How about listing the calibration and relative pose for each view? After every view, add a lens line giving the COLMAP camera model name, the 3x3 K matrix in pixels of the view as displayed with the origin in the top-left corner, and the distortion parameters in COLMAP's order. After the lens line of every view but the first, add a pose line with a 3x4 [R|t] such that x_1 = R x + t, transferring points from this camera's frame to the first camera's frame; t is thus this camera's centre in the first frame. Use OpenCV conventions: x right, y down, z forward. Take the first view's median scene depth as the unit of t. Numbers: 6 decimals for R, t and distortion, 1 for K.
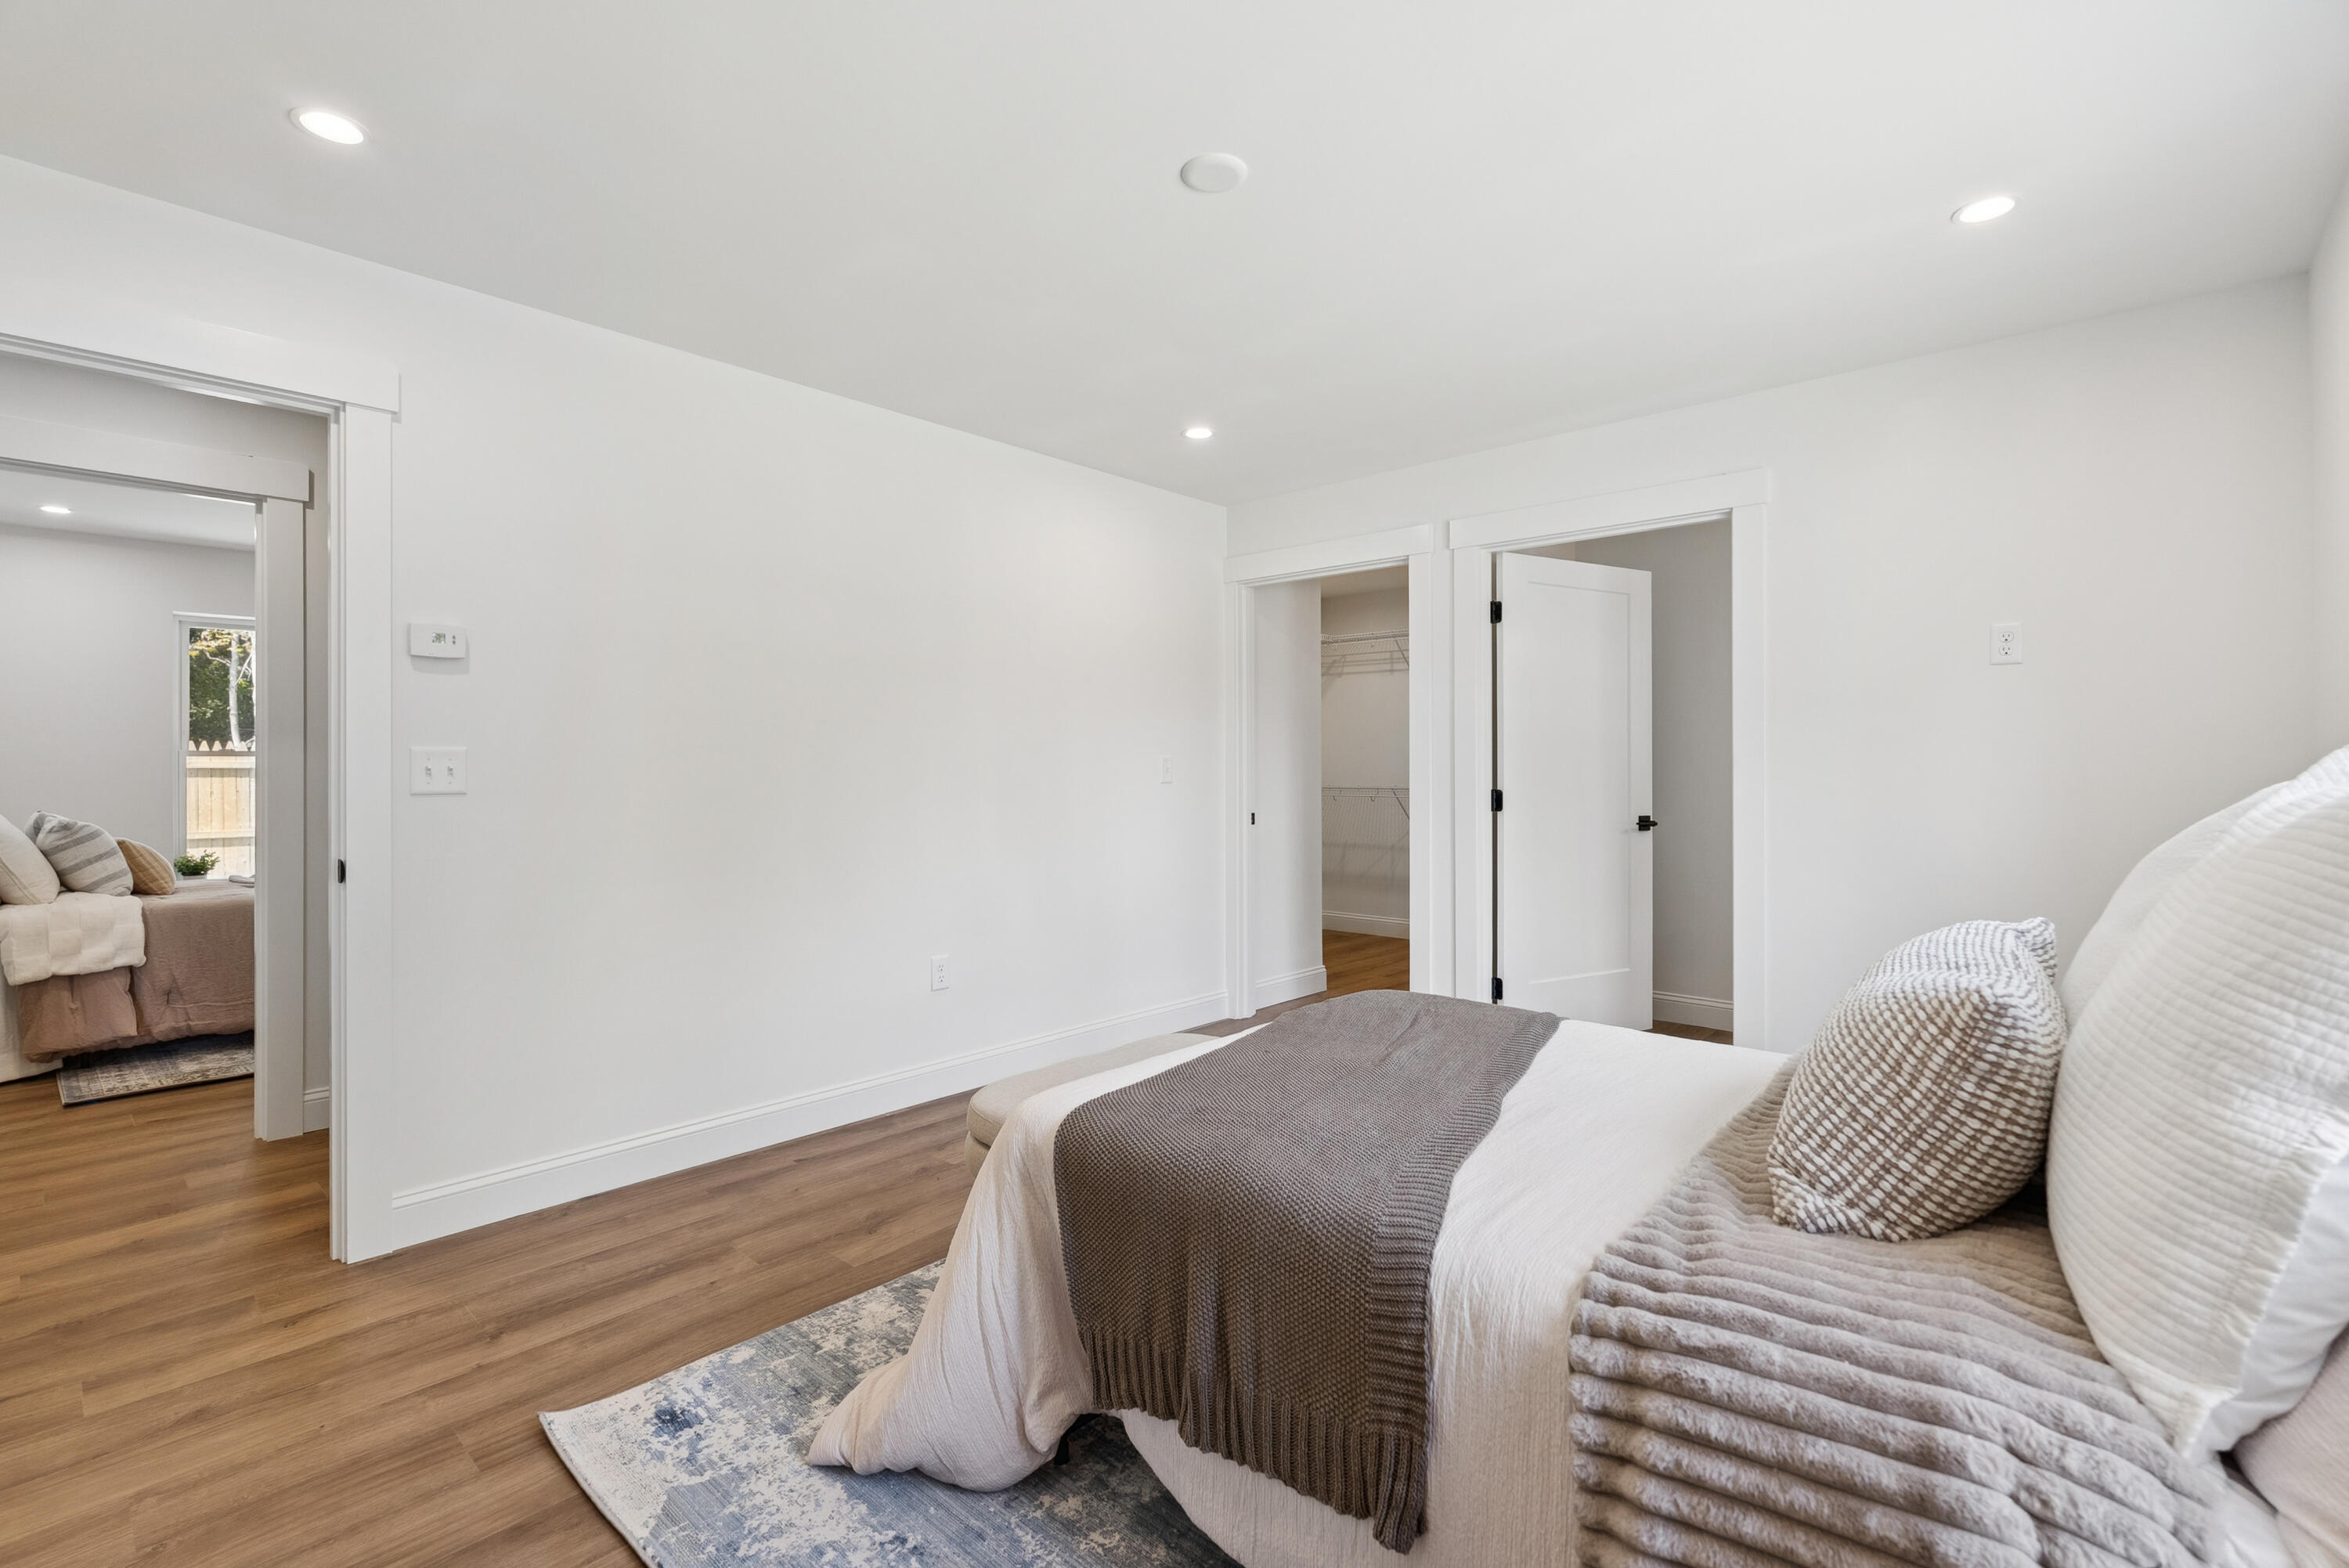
lens RADIAL K [[1042.4, 0, 1170.0], [0, 1042.4, 771.0], [0, 0, 1]] dist [-0.000948, 0.000266]
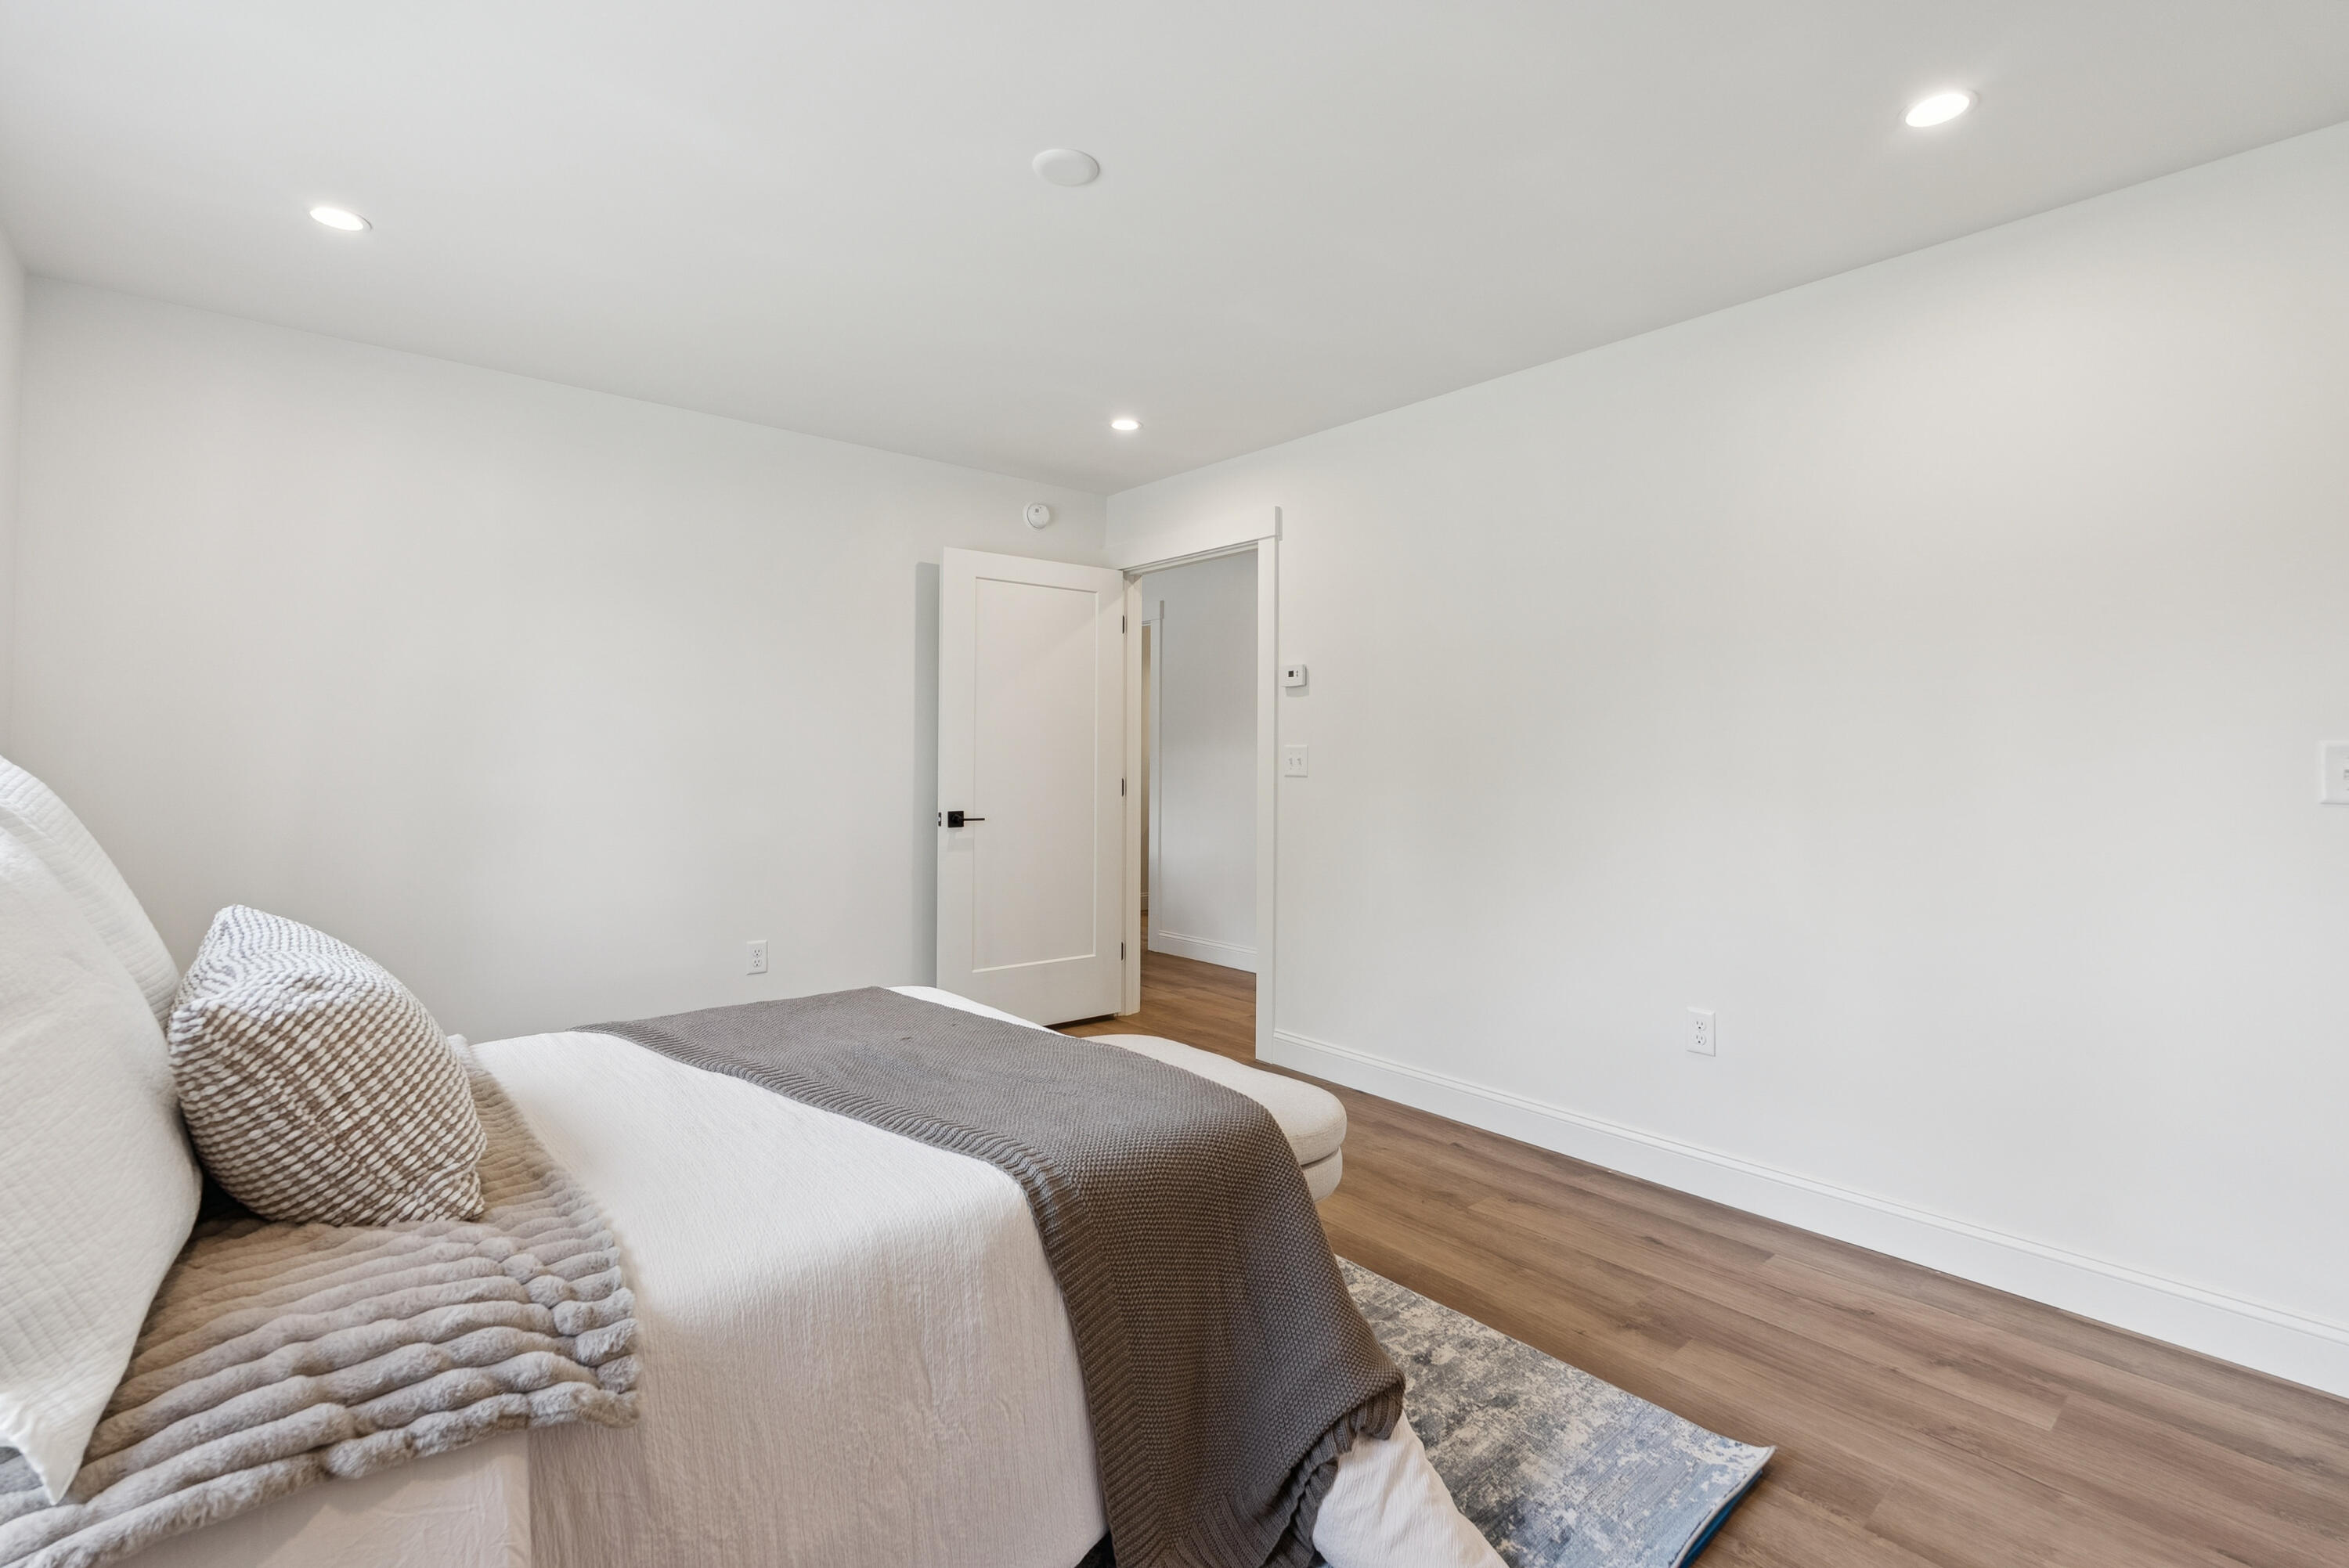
lens RADIAL K [[1042.4, 0, 1170.0], [0, 1042.4, 771.0], [0, 0, 1]] dist [-0.000948, 0.000266]
pose [[-0.154891, -0.006690, -0.987909, 0.703396], [-0.009640, 0.999940, -0.005260, 0.019994], [0.987885, 0.008709, -0.154946, 0.899078]]
